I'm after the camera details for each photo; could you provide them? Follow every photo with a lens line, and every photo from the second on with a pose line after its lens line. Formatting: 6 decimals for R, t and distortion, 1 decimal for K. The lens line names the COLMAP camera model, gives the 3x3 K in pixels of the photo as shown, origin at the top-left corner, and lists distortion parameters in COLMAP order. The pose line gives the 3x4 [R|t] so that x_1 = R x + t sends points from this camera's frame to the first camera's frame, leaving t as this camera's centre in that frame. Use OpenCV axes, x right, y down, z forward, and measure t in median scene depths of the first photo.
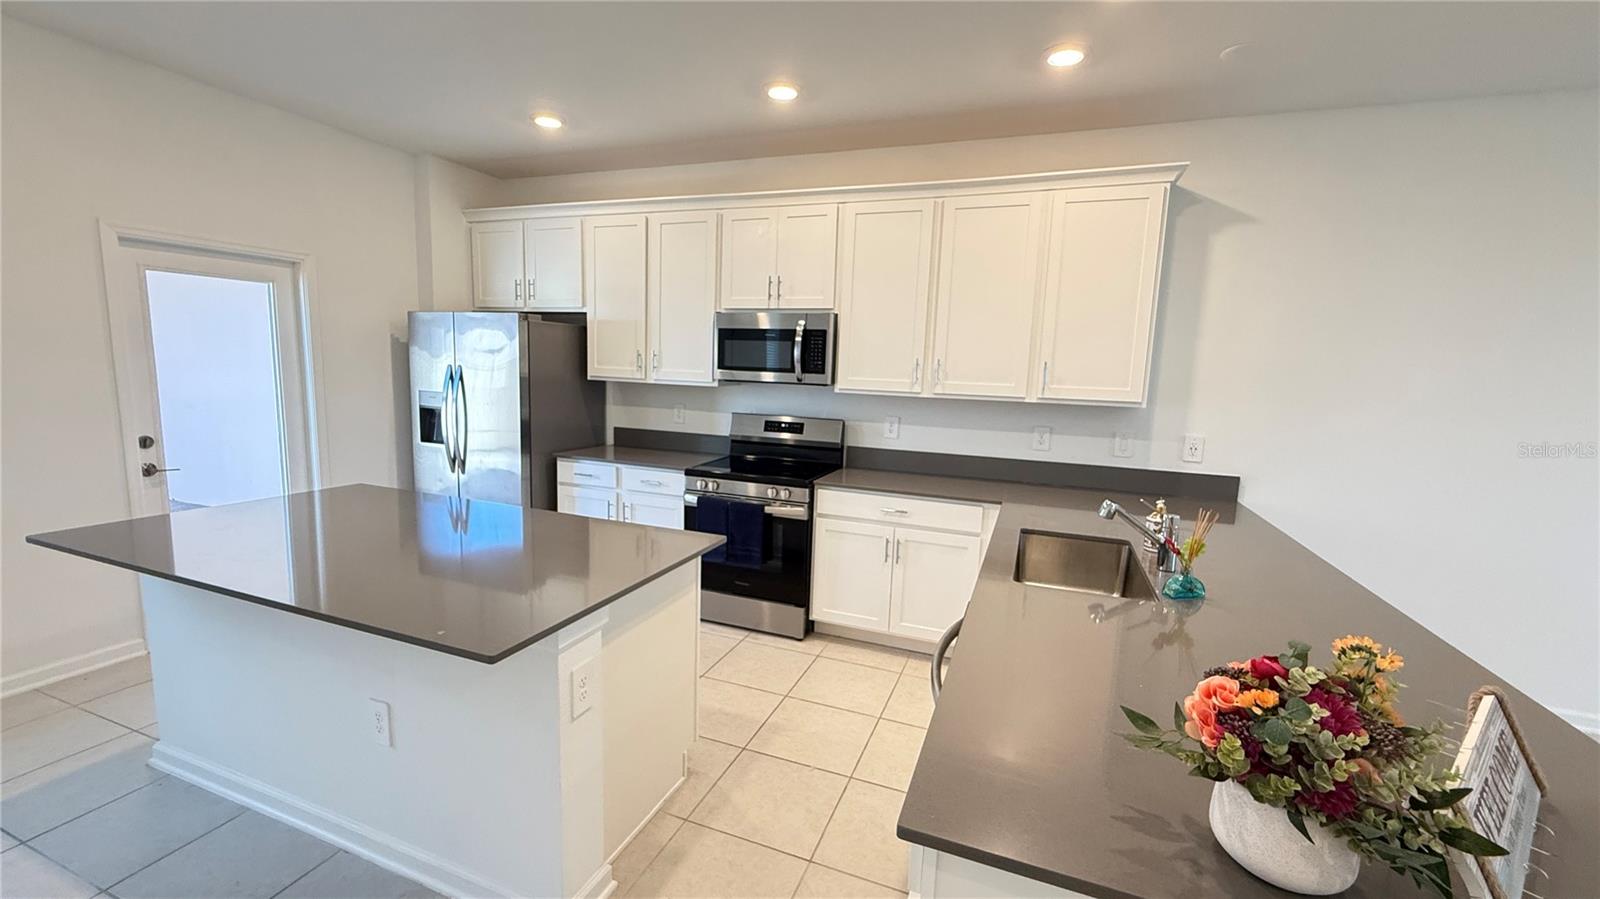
lens RADIAL K [[636.3, 0, 795.6], [0, 636.3, 448.7], [0, 0, 1]] dist [0.001362, 0.000096]
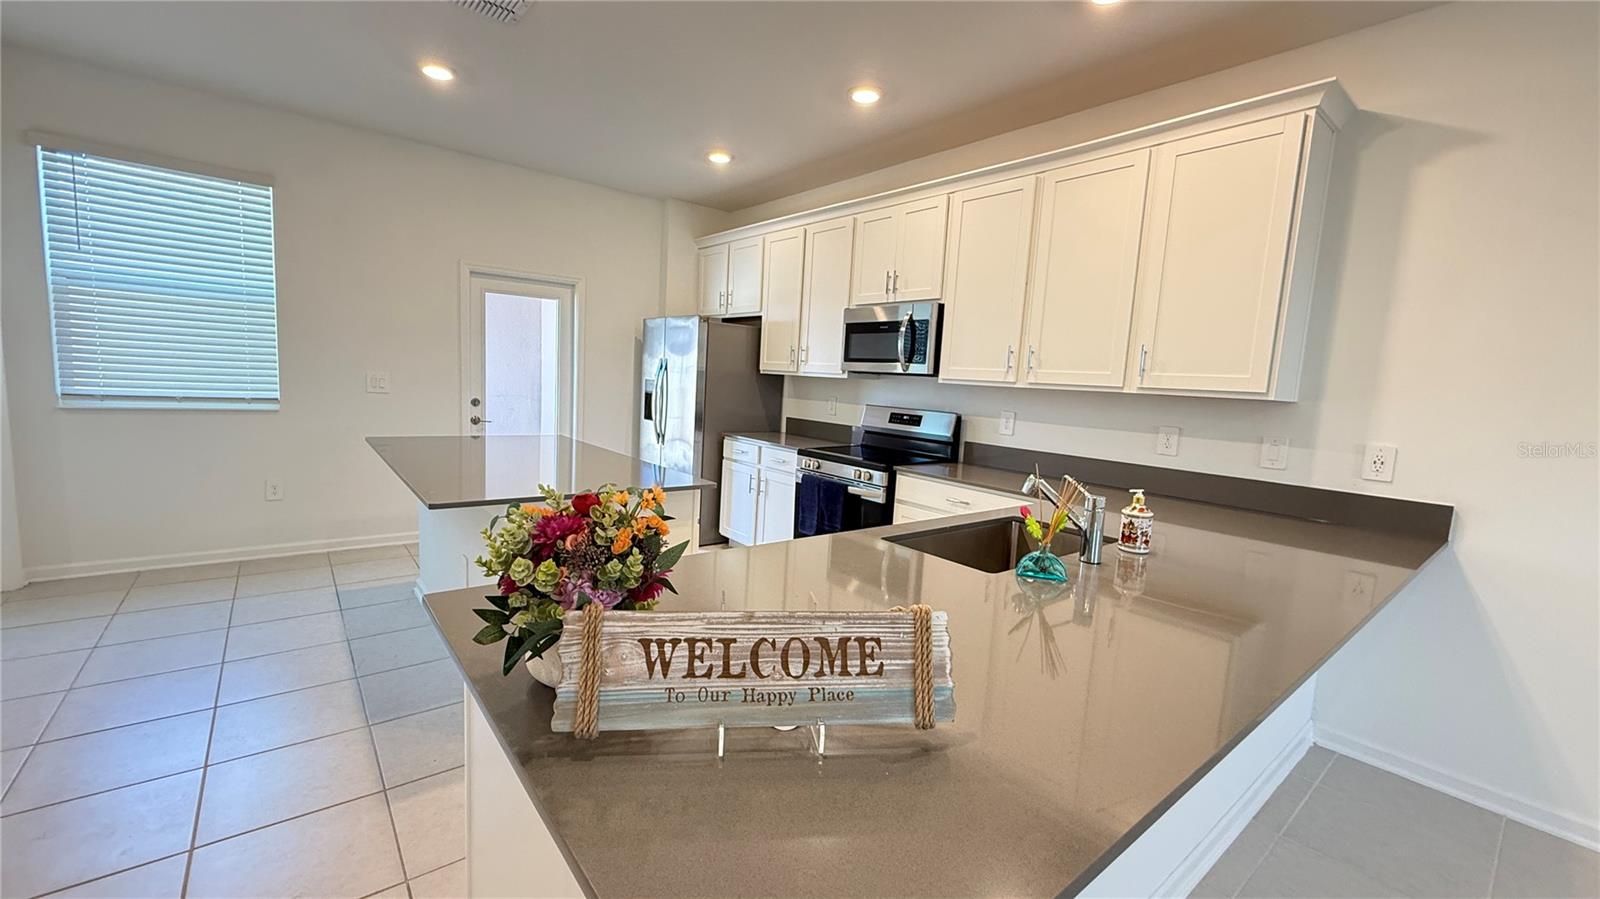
lens RADIAL K [[636.3, 0, 800.0], [0, 636.3, 446.9], [0, 0, 1]] dist [0.001362, 0.000096]
pose [[0.867436, 0.067178, -0.492993, 0.368777], [-0.089678, 0.995725, -0.022108, 0.051724], [0.489400, 0.063388, 0.869752, 0.039629]]
